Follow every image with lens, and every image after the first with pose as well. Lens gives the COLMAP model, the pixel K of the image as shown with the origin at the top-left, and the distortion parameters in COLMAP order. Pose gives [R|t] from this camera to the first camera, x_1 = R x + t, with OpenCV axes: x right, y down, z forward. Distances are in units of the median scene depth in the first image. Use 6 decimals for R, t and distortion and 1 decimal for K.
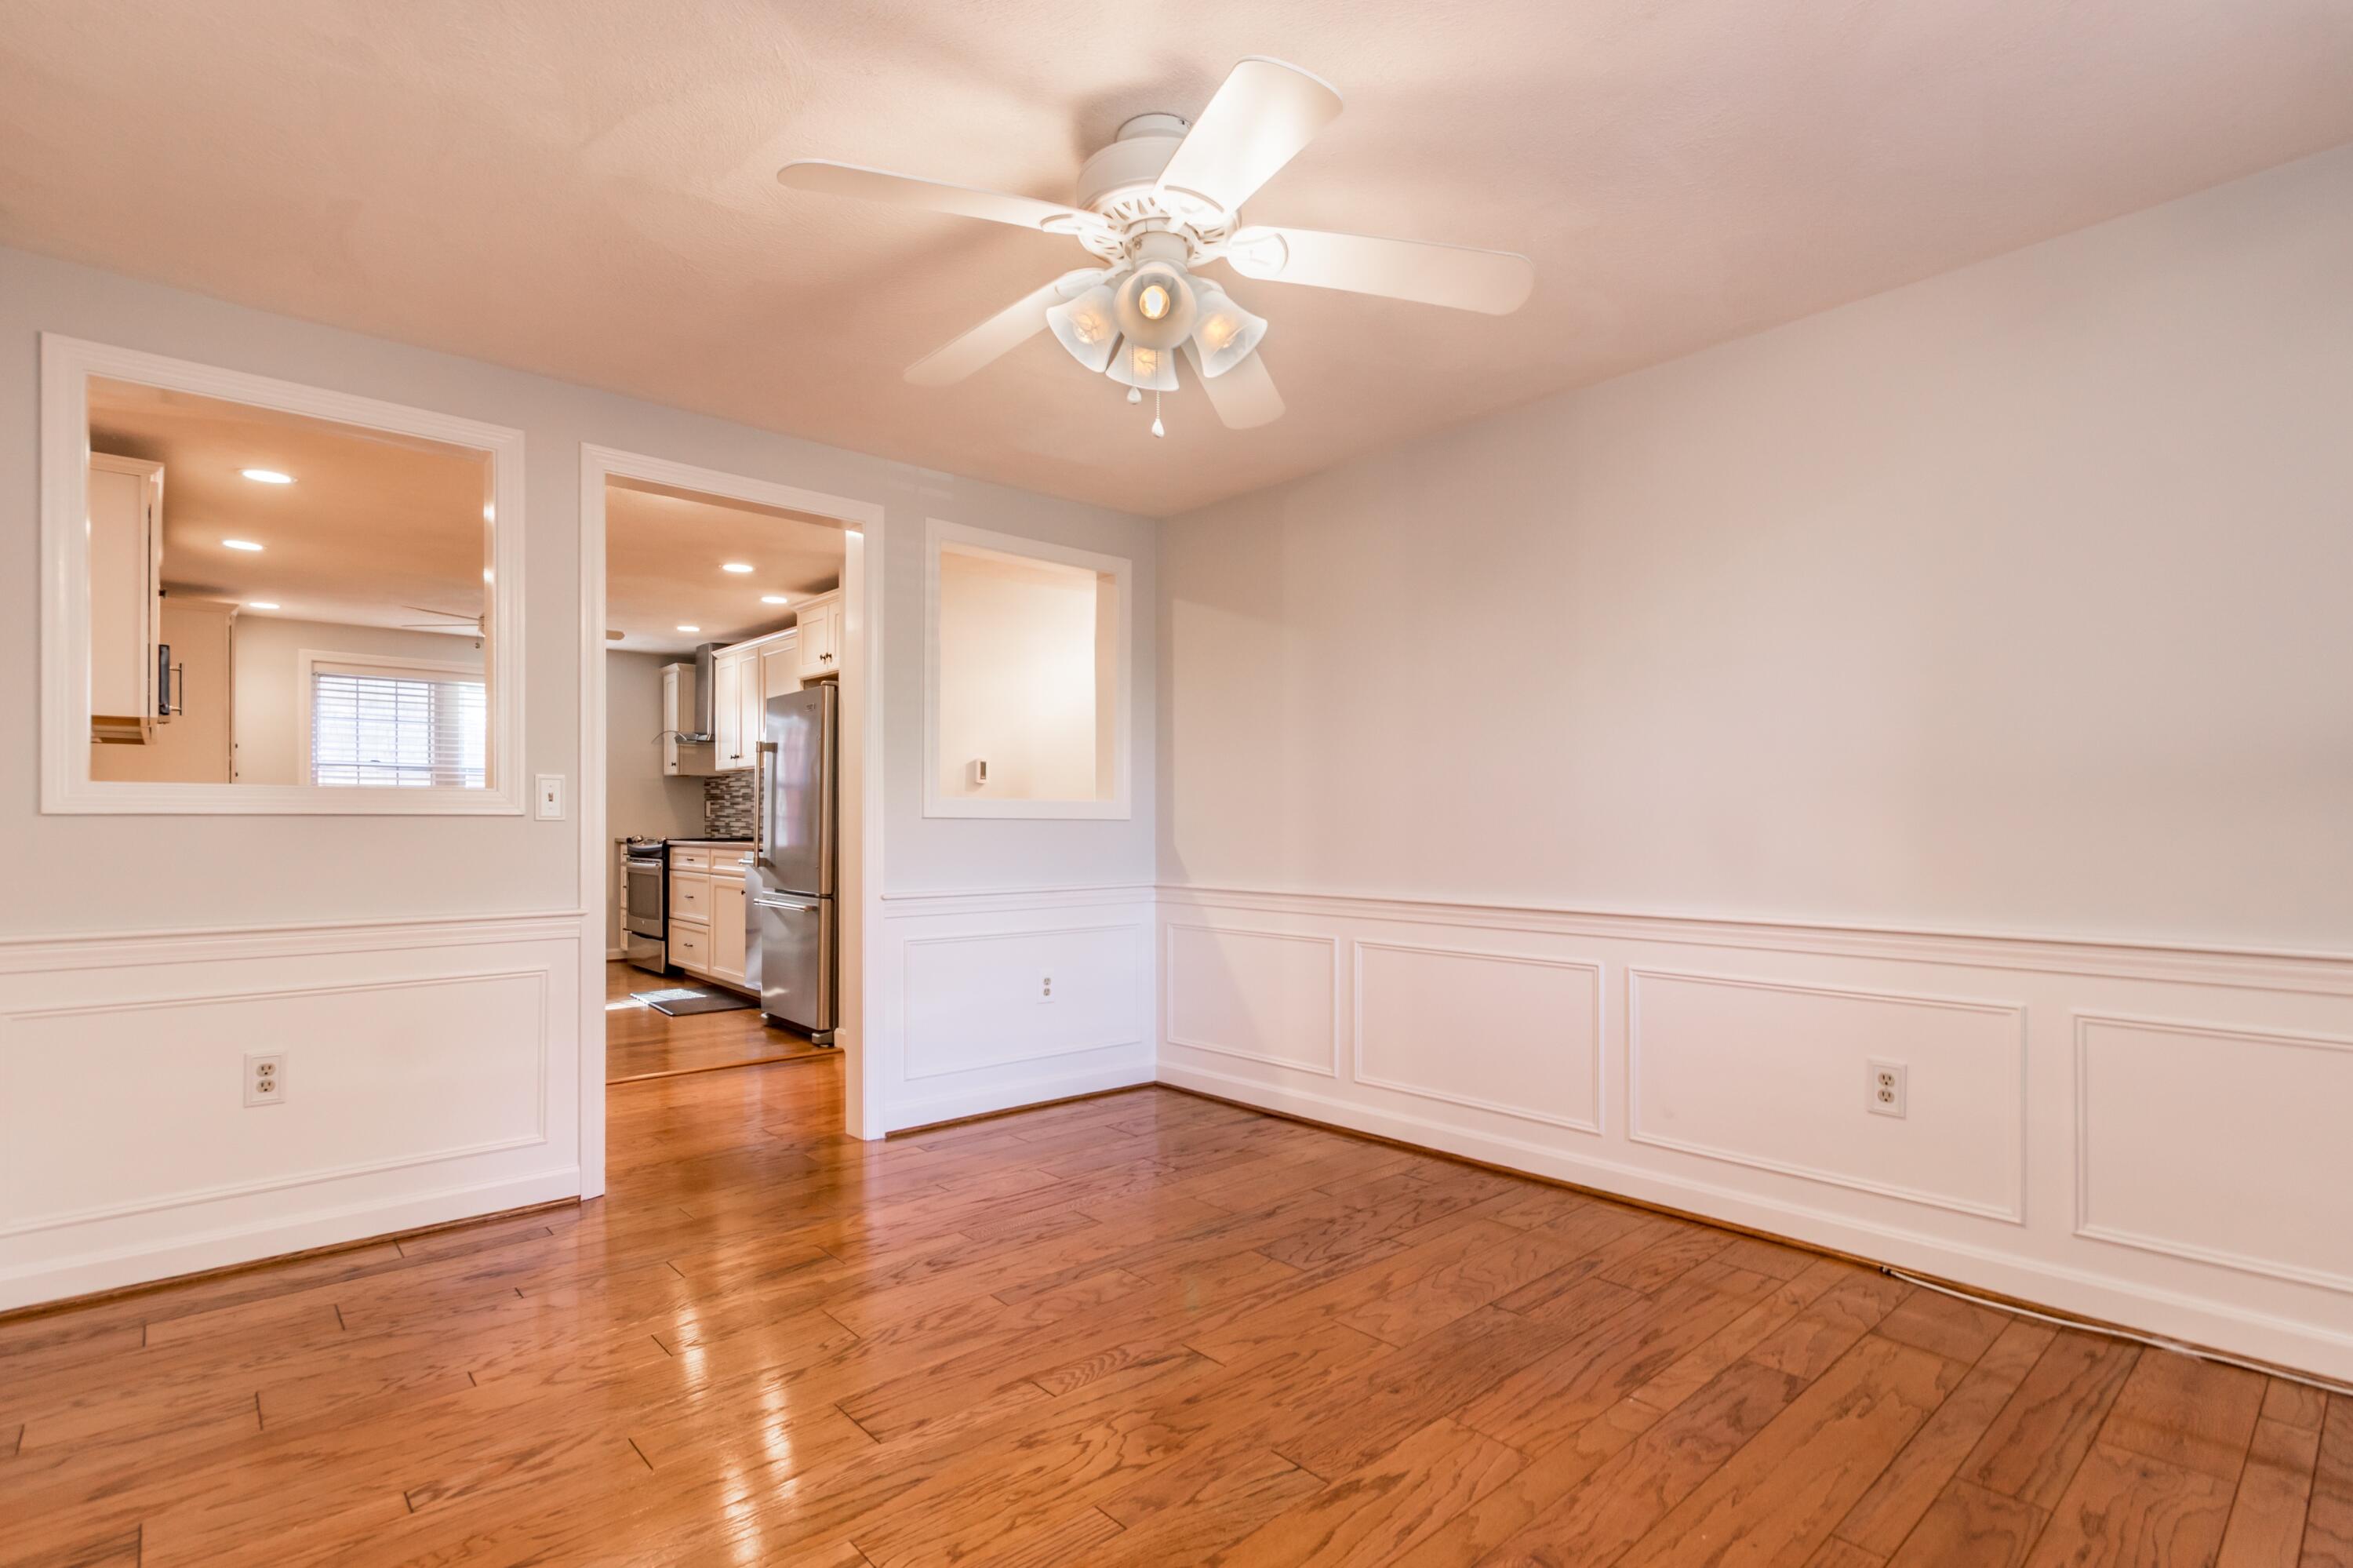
lens RADIAL K [[1114.6, 0, 1171.5], [0, 1114.6, 819.7], [0, 0, 1]] dist [0.004619, 0.000396]
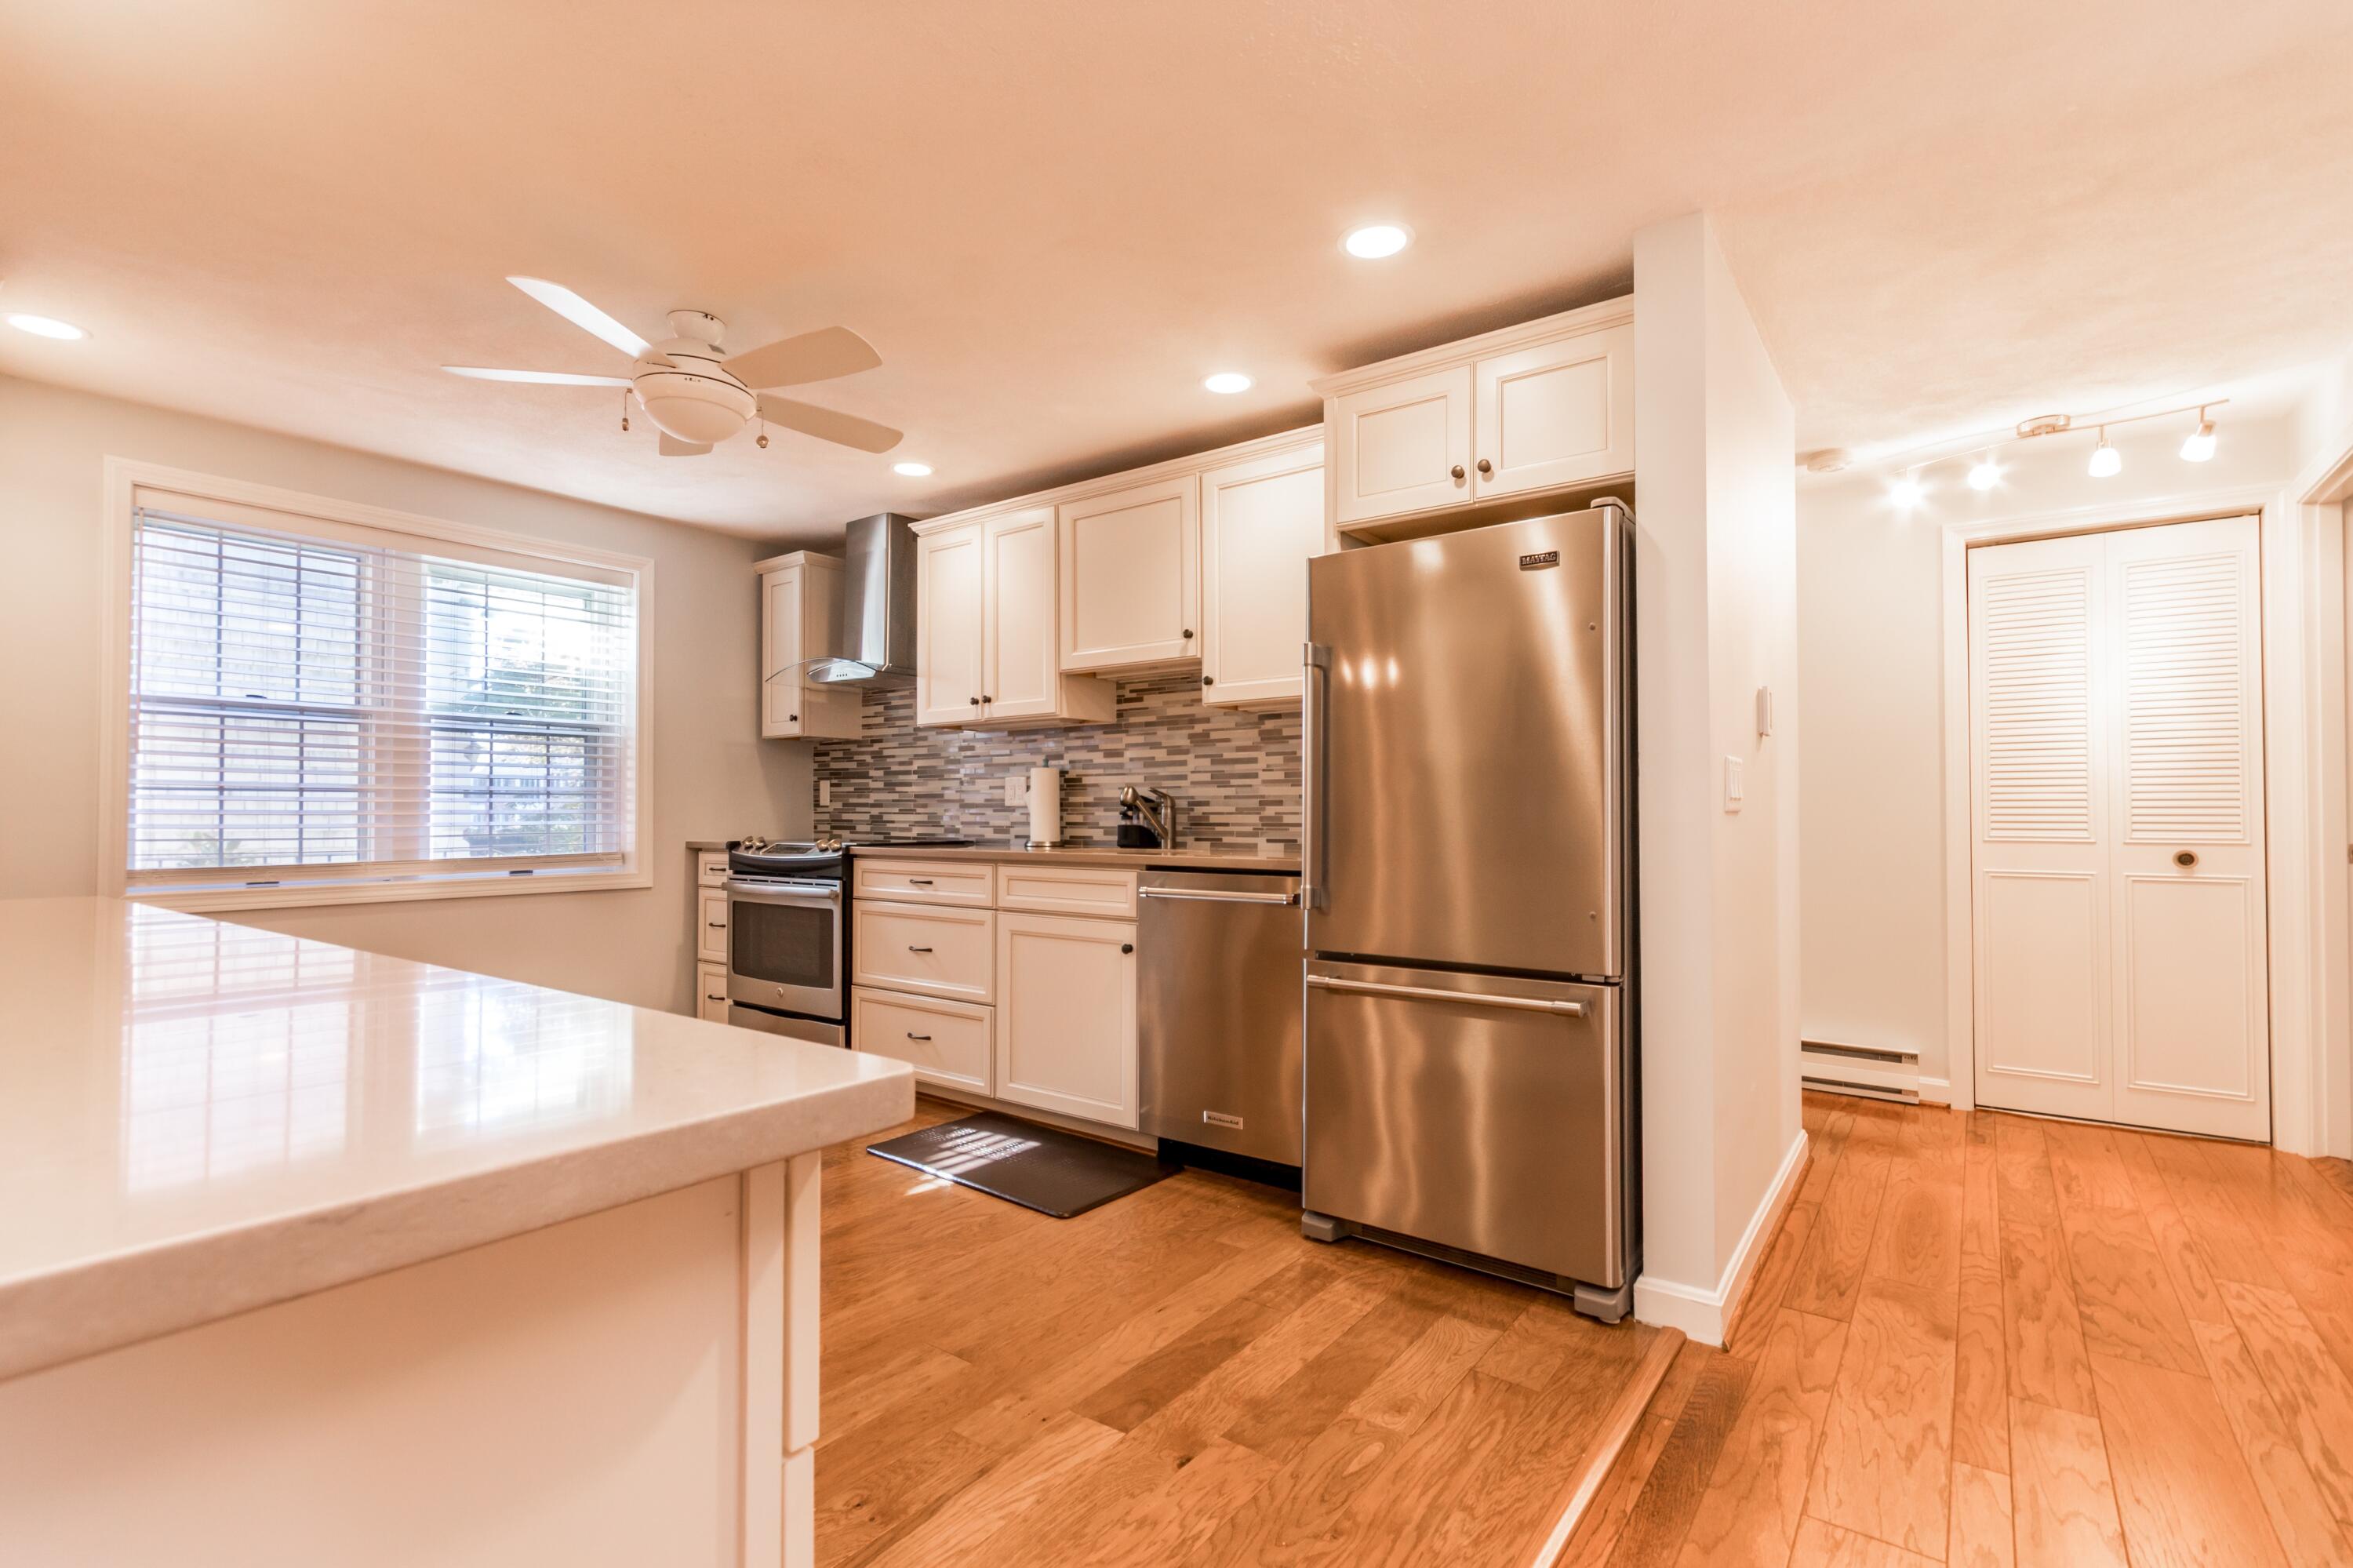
lens RADIAL K [[1078.6, 0, 1176.7], [0, 1078.6, 790.0], [0, 0, 1]] dist [0.000224, -0.000137]
pose [[0.979726, 0.005559, 0.200265, -0.397885], [-0.000944, 0.999732, -0.023134, 0.002659], [-0.200340, 0.022476, 0.979469, 0.430335]]
